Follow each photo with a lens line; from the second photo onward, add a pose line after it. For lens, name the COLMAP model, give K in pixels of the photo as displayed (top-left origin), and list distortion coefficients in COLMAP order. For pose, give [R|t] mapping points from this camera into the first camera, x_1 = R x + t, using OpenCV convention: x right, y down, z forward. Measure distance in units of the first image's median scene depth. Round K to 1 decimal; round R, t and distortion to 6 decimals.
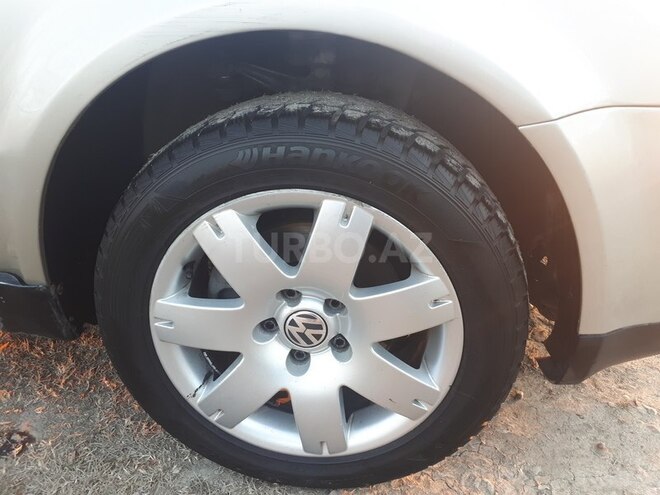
lens RADIAL K [[509.5, 0, 329.4], [0, 509.5, 243.8], [0, 0, 1]] dist [0.007006, -0.009461]
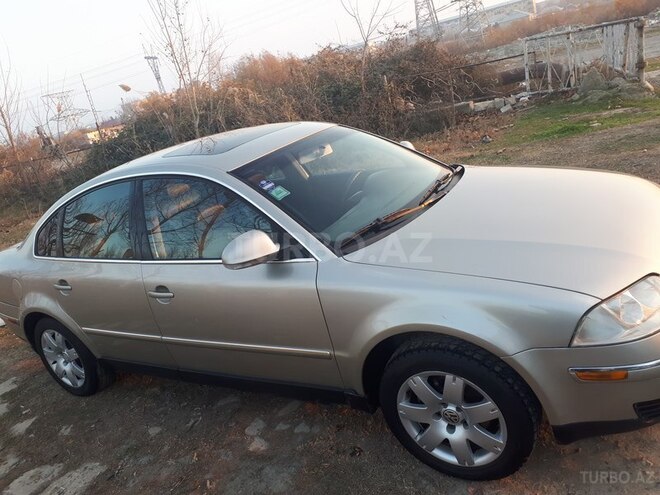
lens RADIAL K [[509.5, 0, 326.7], [0, 509.5, 248.2], [0, 0, 1]] dist [0.007006, -0.009461]
pose [[0.862345, -0.109852, -0.494261, 0.808963], [0.079296, 0.993436, -0.082446, -0.542939], [0.500073, 0.031904, 0.865395, -1.683125]]
